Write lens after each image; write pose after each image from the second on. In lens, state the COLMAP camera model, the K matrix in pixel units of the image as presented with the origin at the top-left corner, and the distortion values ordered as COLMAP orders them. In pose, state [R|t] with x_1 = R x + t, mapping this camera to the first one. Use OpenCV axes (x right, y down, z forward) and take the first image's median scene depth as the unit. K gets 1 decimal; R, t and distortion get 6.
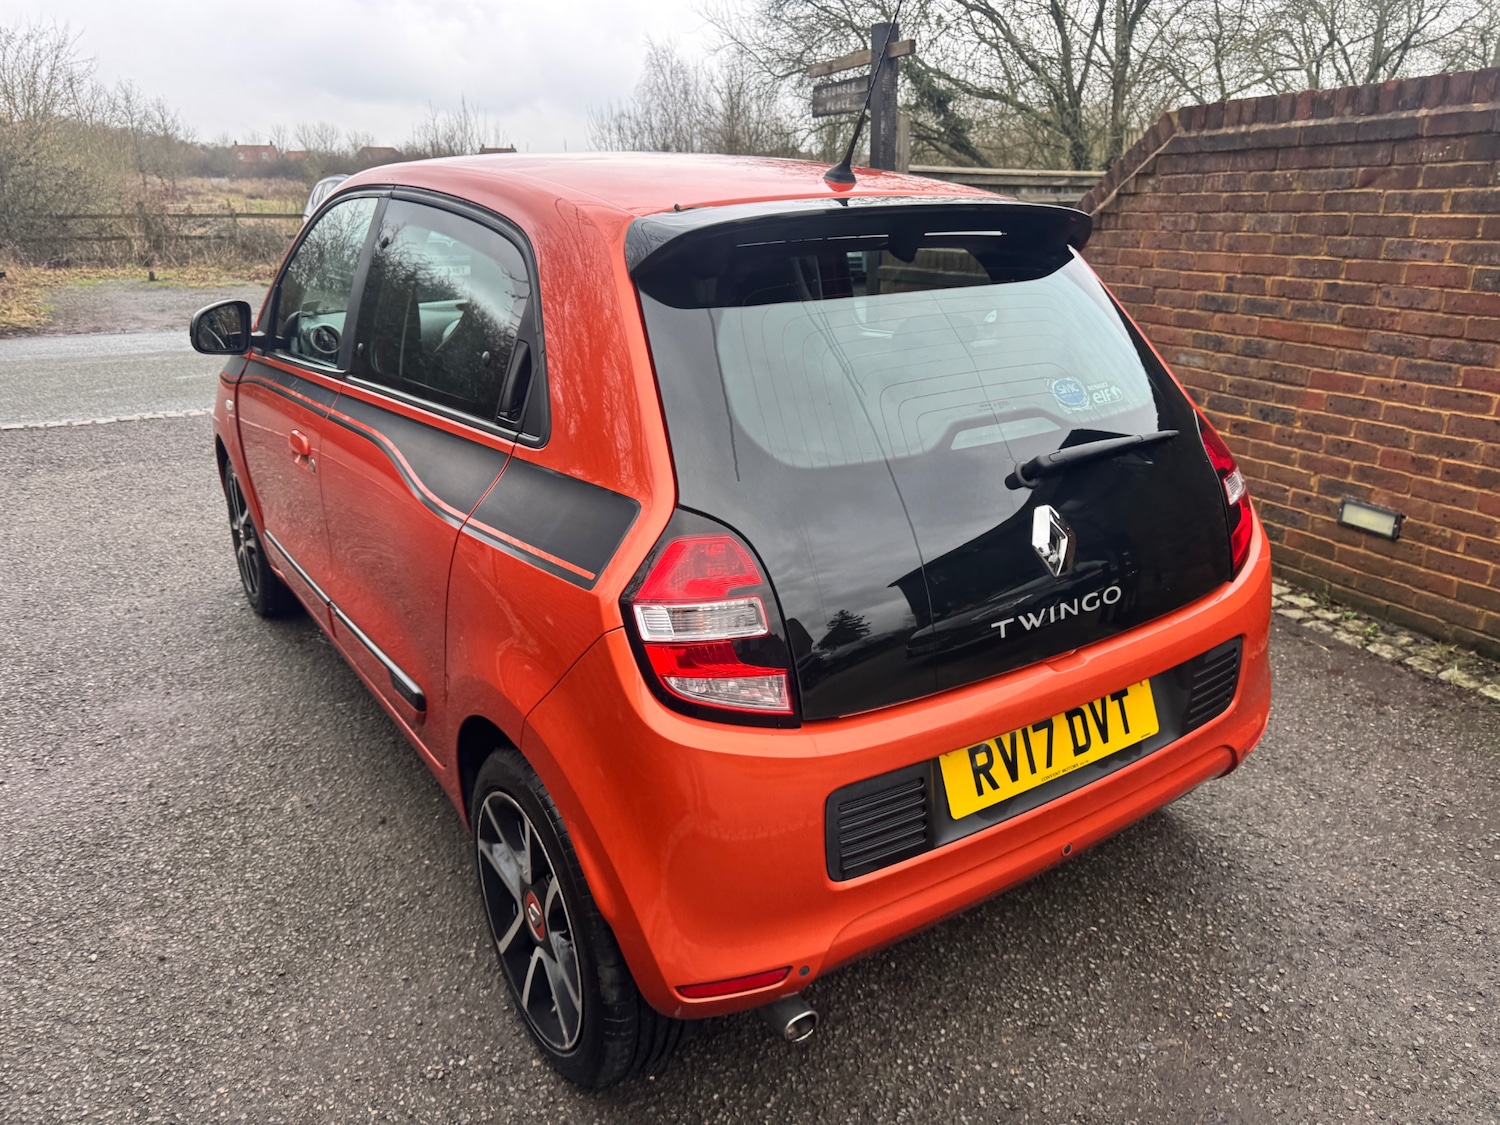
lens RADIAL K [[1078.5, 0, 750.7], [0, 1078.5, 527.1], [0, 0, 1]] dist [0.024525, -0.024458]
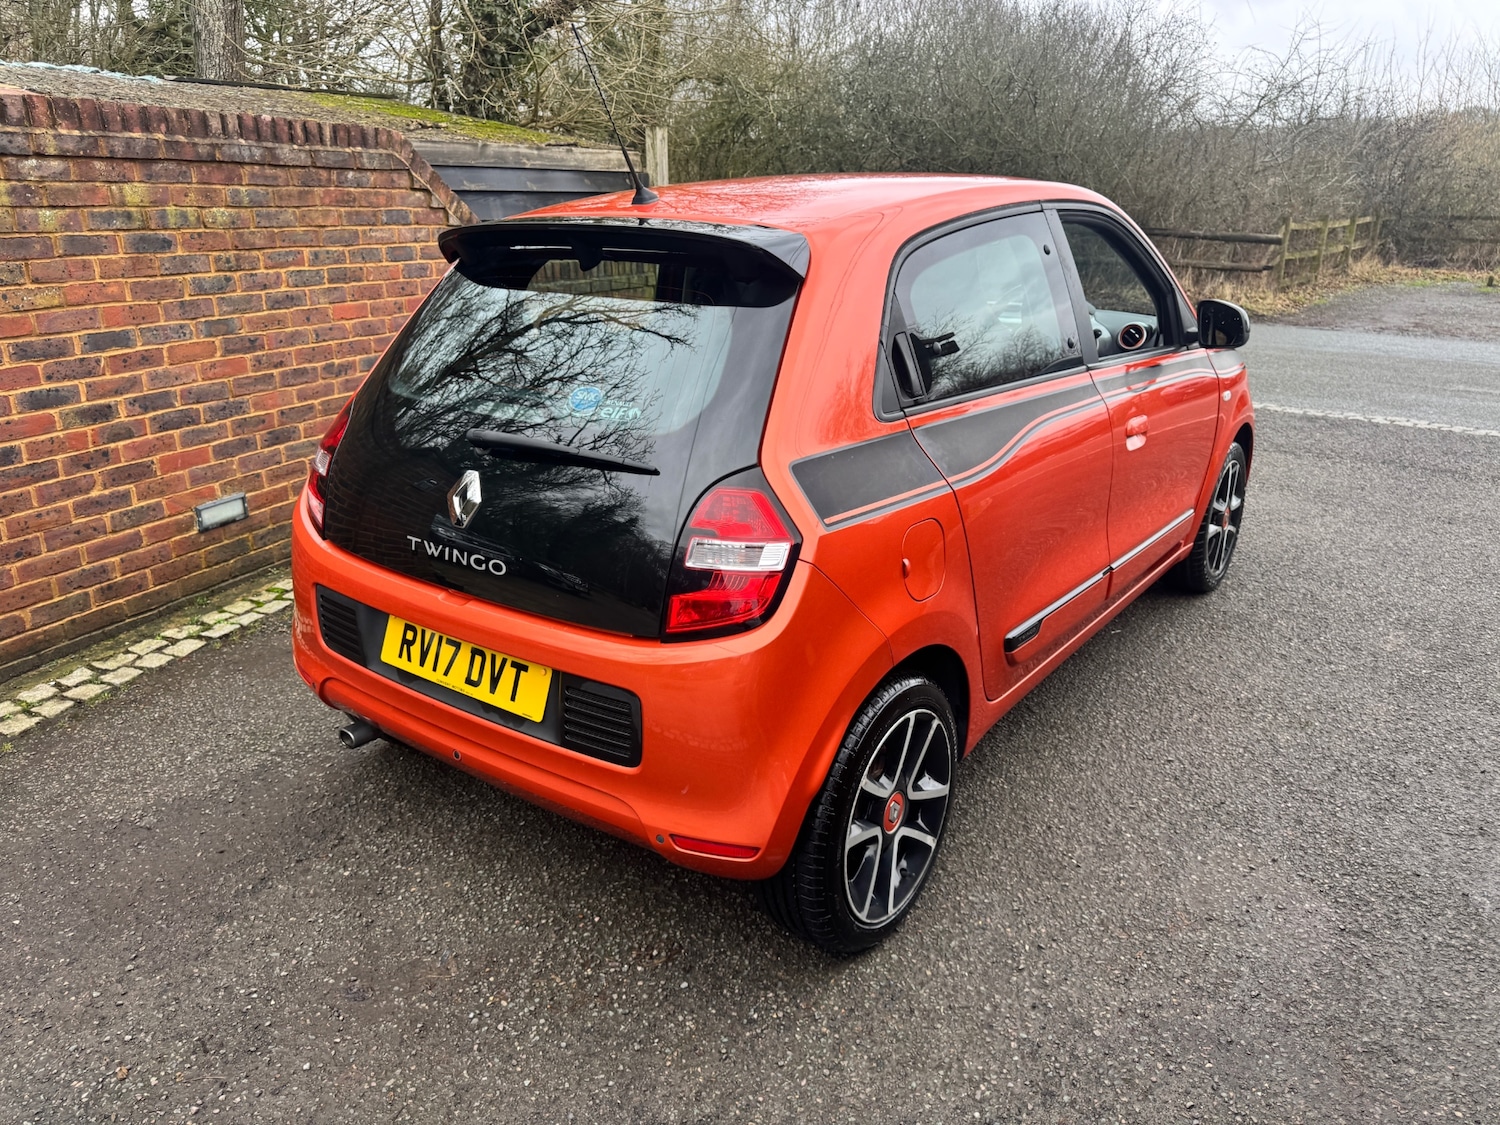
lens RADIAL K [[1078.5, 0, 744.8], [0, 1078.5, 534.5], [0, 0, 1]] dist [0.024525, -0.024458]
pose [[0.320997, 0.283840, -0.903546, 0.737394], [-0.276685, 0.940518, 0.197159, -0.136790], [0.905763, 0.186710, 0.380438, 0.408419]]
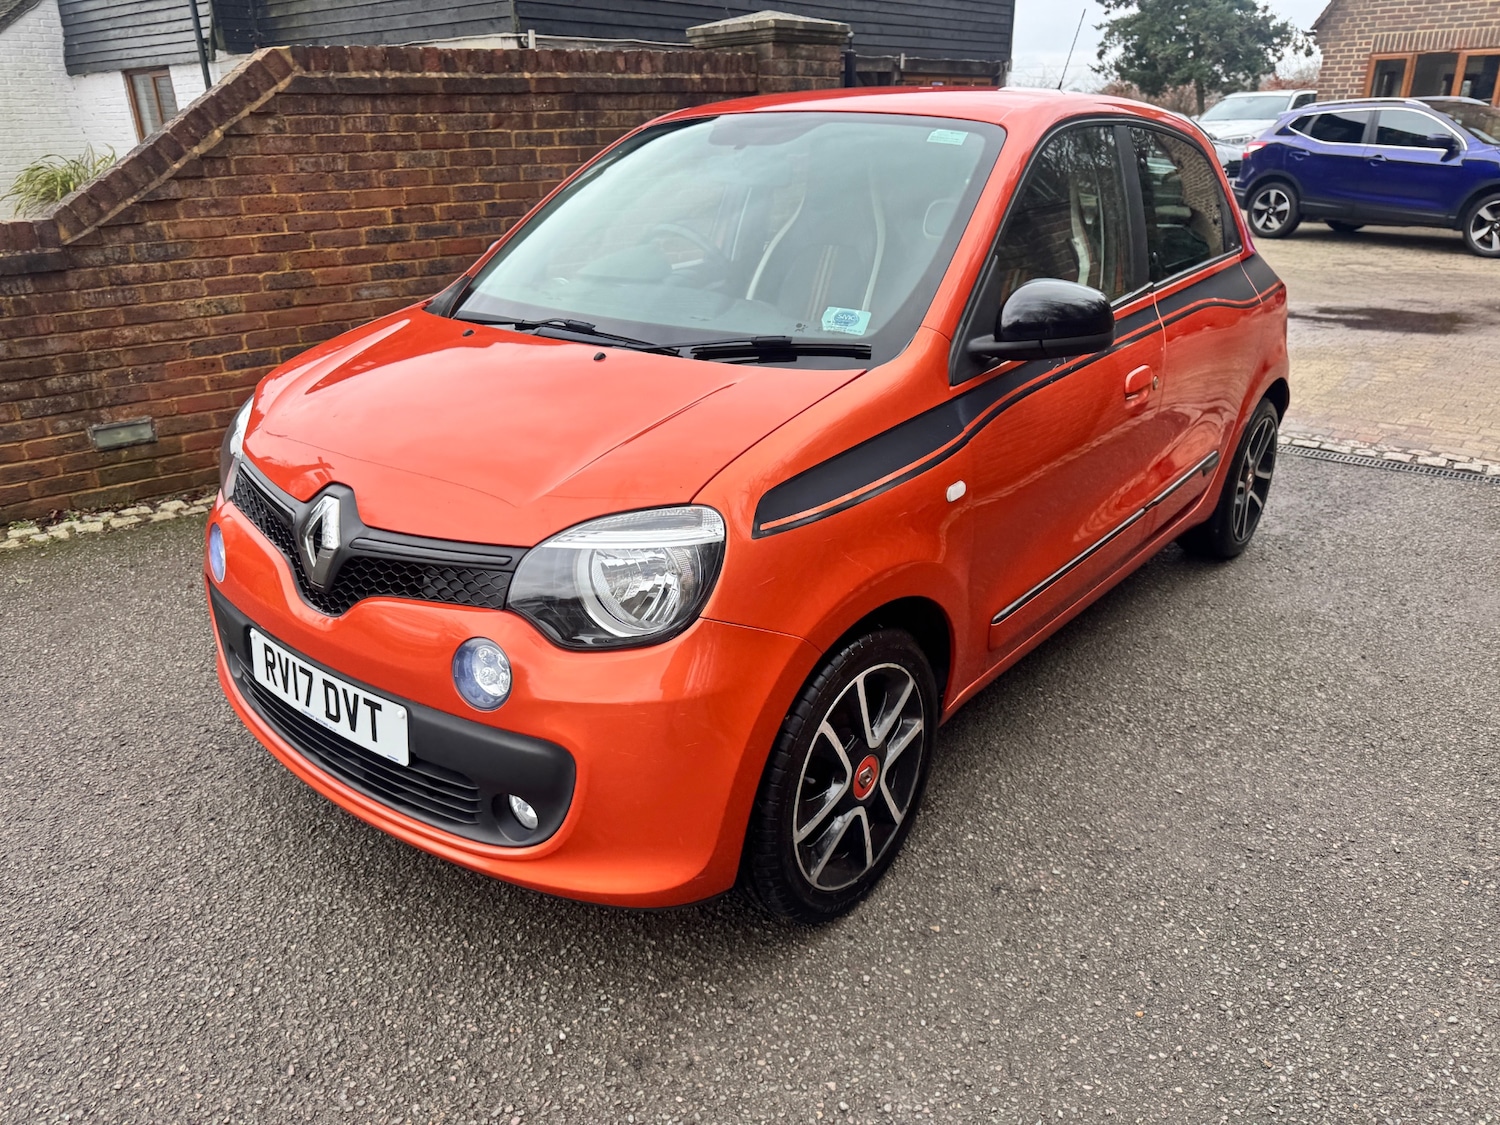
lens RADIAL K [[1078.5, 0, 742.1], [0, 1078.5, 555.1], [0, 0, 1]] dist [0.024525, -0.024458]
pose [[-0.293741, -0.343886, 0.891885, -0.934991], [0.292812, 0.855821, 0.426418, -0.351973], [-0.909933, 0.386411, -0.150695, 1.156960]]
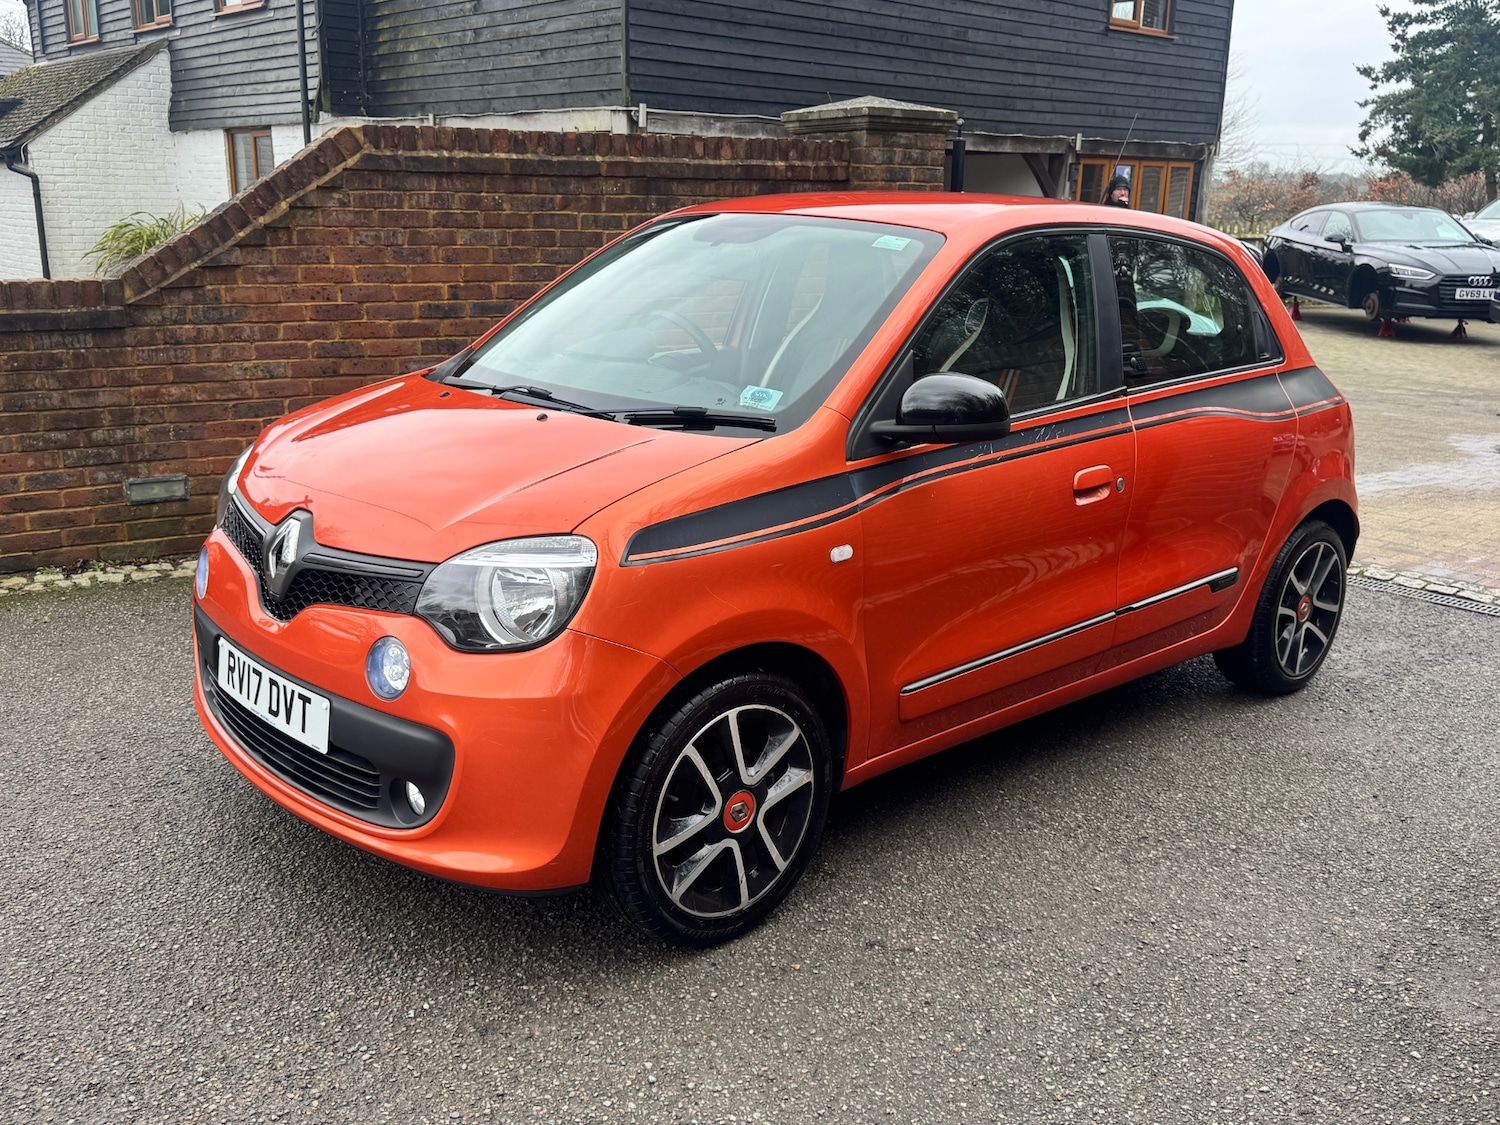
lens RADIAL K [[1348.5, 0, 743.5], [0, 1348.5, 548.4], [0, 0, 1]] dist [0.110096, -0.171970]
pose [[-0.157639, -0.242387, 0.957287, -1.183917], [0.270380, 0.921768, 0.277918, -0.341017], [-0.949760, 0.302642, -0.079770, 1.072198]]
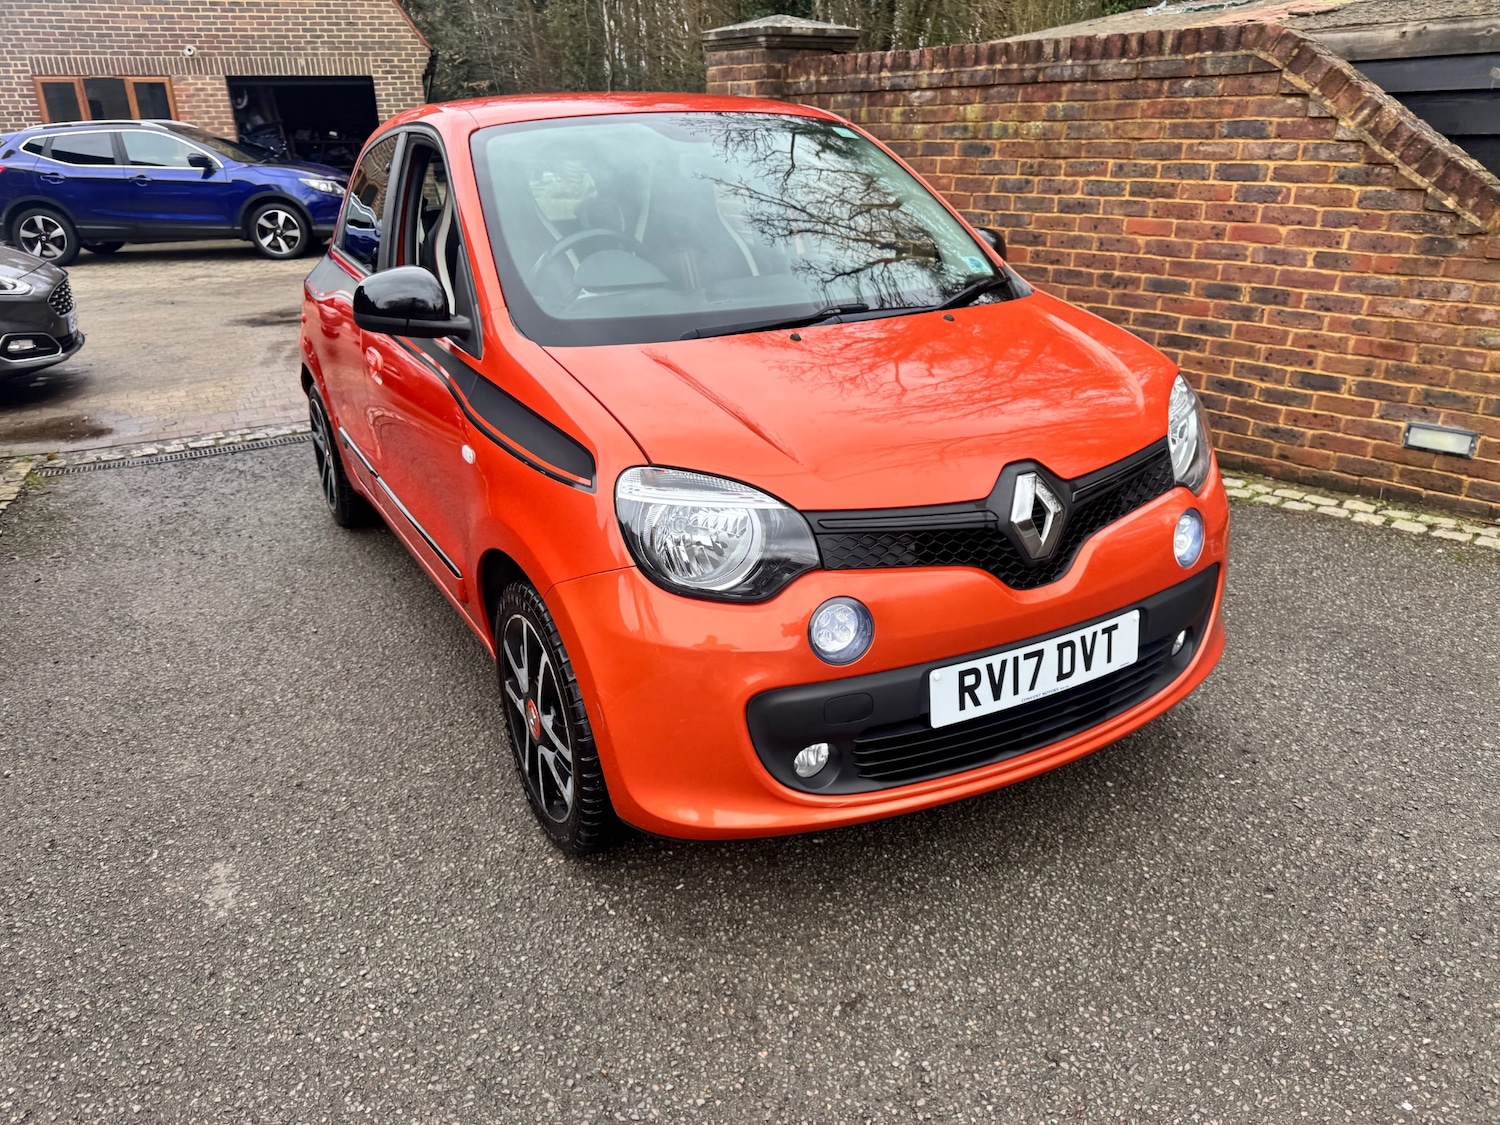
lens RADIAL K [[1078.5, 0, 748.6], [0, 1078.5, 551.8], [0, 0, 1]] dist [0.024525, -0.024458]
pose [[-0.997029, -0.004643, 0.076881, -0.294486], [0.044129, 0.783664, 0.619615, -0.520925], [-0.063126, 0.621167, -0.781131, 1.707640]]
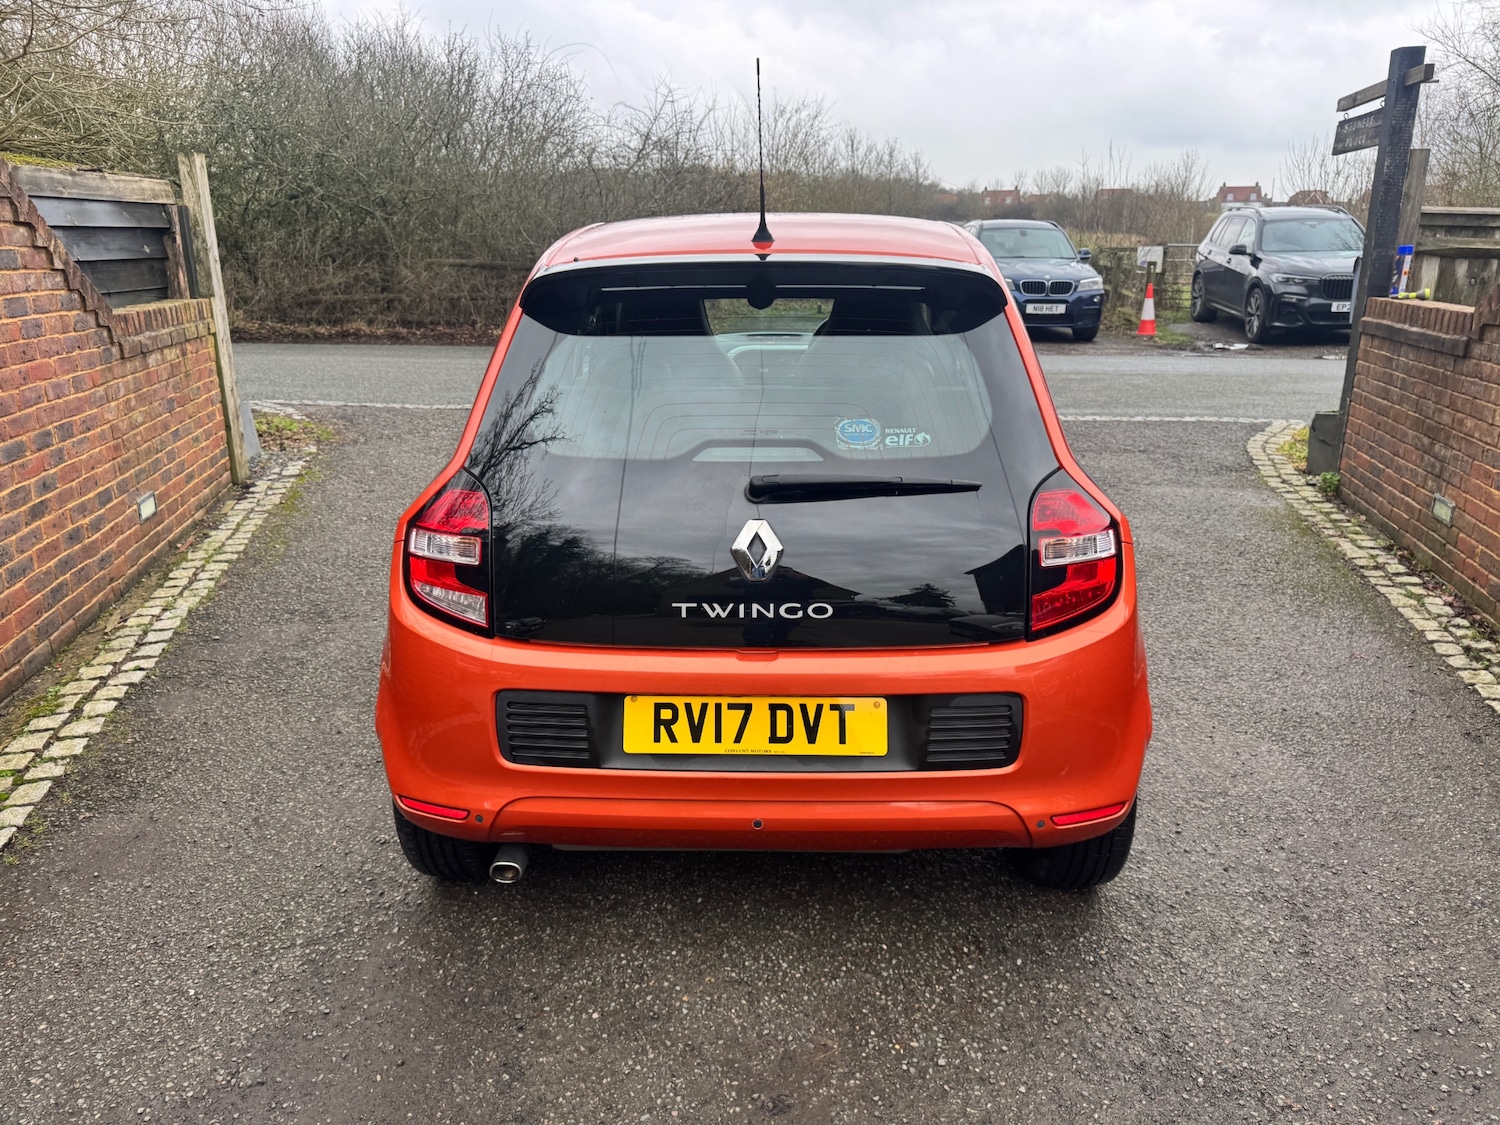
lens RADIAL K [[1078.5, 0, 765.4], [0, 1078.5, 538.6], [0, 0, 1]] dist [0.024525, -0.024458]
pose [[0.812145, 0.159514, -0.561227, 0.460547], [-0.173239, 0.984449, 0.029112, -0.016535], [0.557143, 0.073584, 0.827150, 0.023514]]
